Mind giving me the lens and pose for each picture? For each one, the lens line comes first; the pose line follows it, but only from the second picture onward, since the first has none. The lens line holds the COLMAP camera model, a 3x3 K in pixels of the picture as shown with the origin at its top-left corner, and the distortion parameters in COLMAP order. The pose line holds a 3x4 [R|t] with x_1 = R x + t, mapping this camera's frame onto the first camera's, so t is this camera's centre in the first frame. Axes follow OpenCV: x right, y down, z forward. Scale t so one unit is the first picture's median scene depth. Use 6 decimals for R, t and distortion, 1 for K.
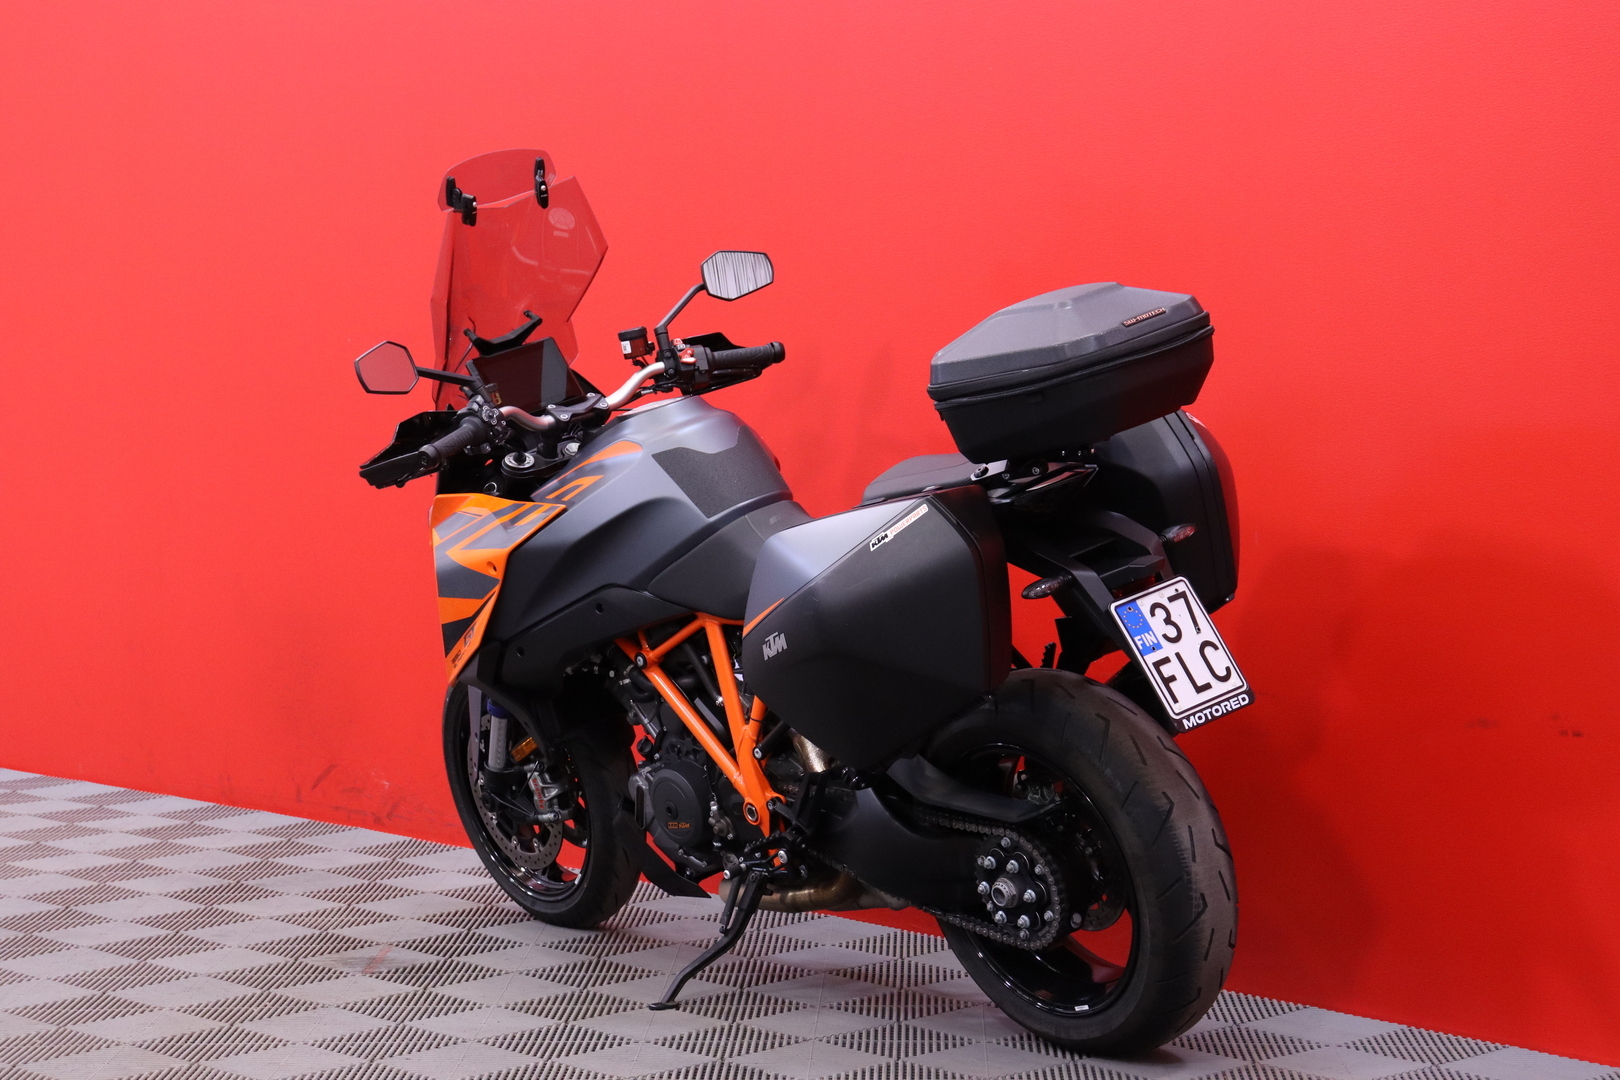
lens RADIAL K [[3456.9, 0, 810.0], [0, 3456.9, 540.0], [0, 0, 1]] dist [0.291557, 0.304432]
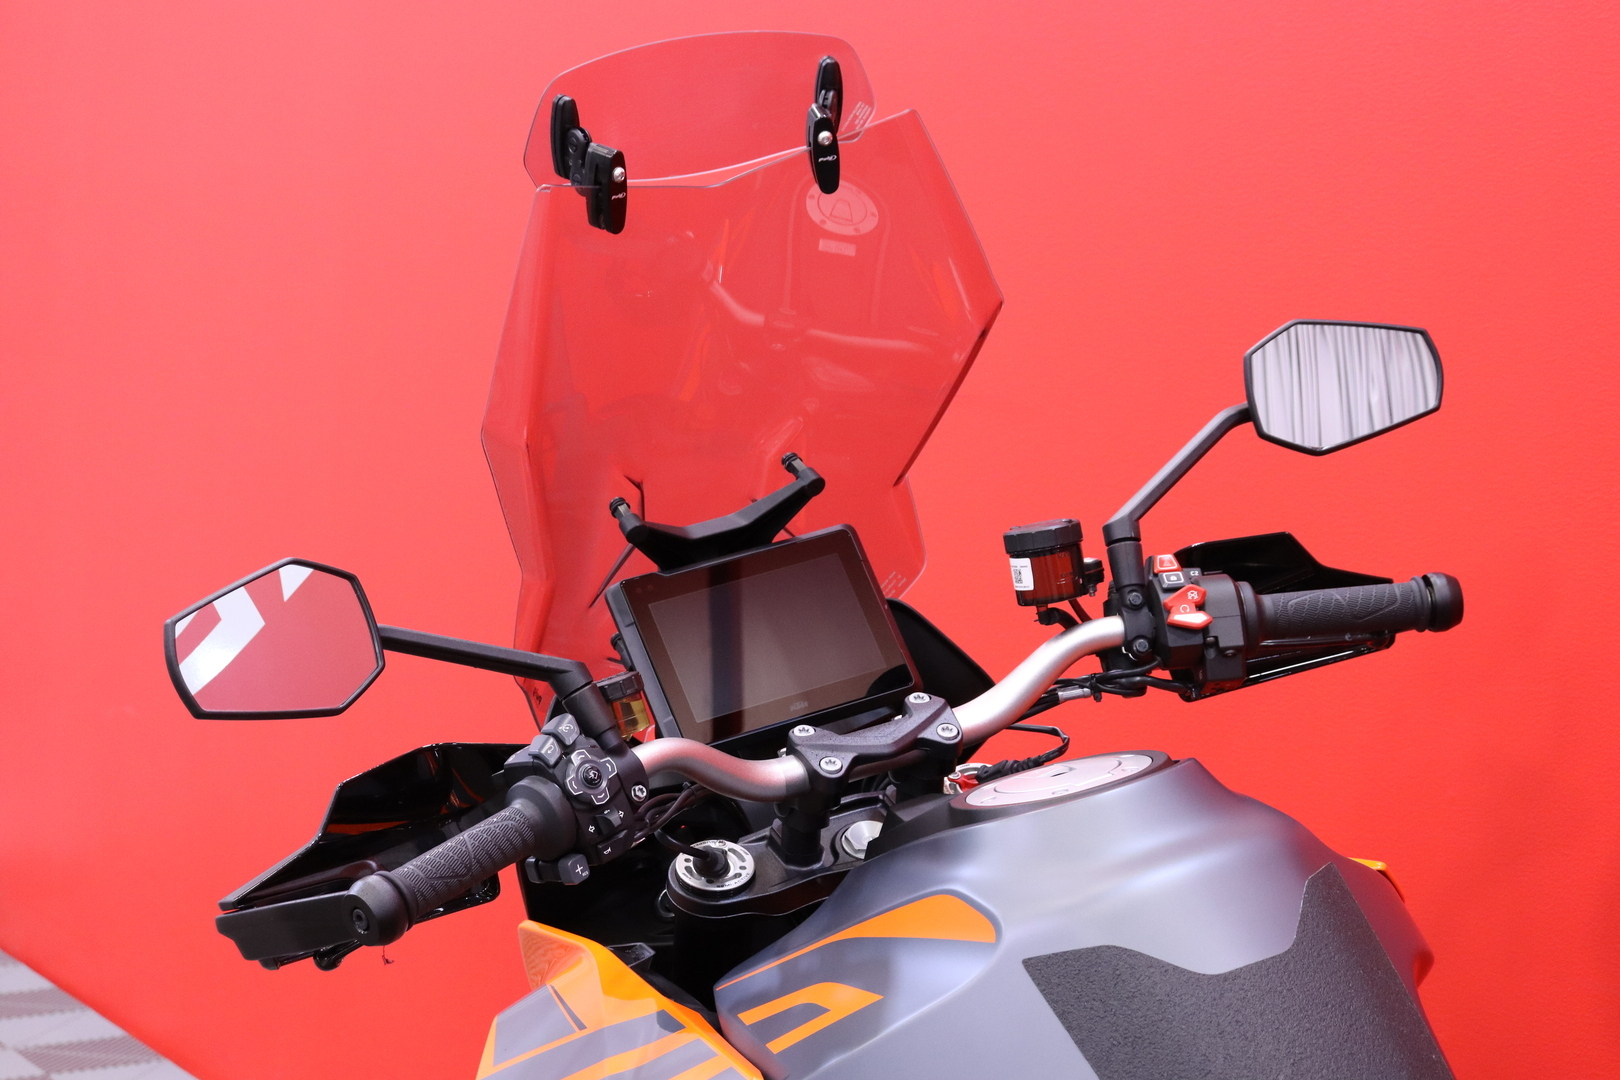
lens RADIAL K [[3328.3, 0, 811.5], [0, 3328.3, 610.9], [0, 0, 1]] dist [0.233427, 0.062850]
pose [[0.980570, 0.058345, -0.187291, -0.008223], [-0.053754, 0.998118, 0.029504, -0.061022], [0.188660, -0.018863, 0.981861, 0.645654]]
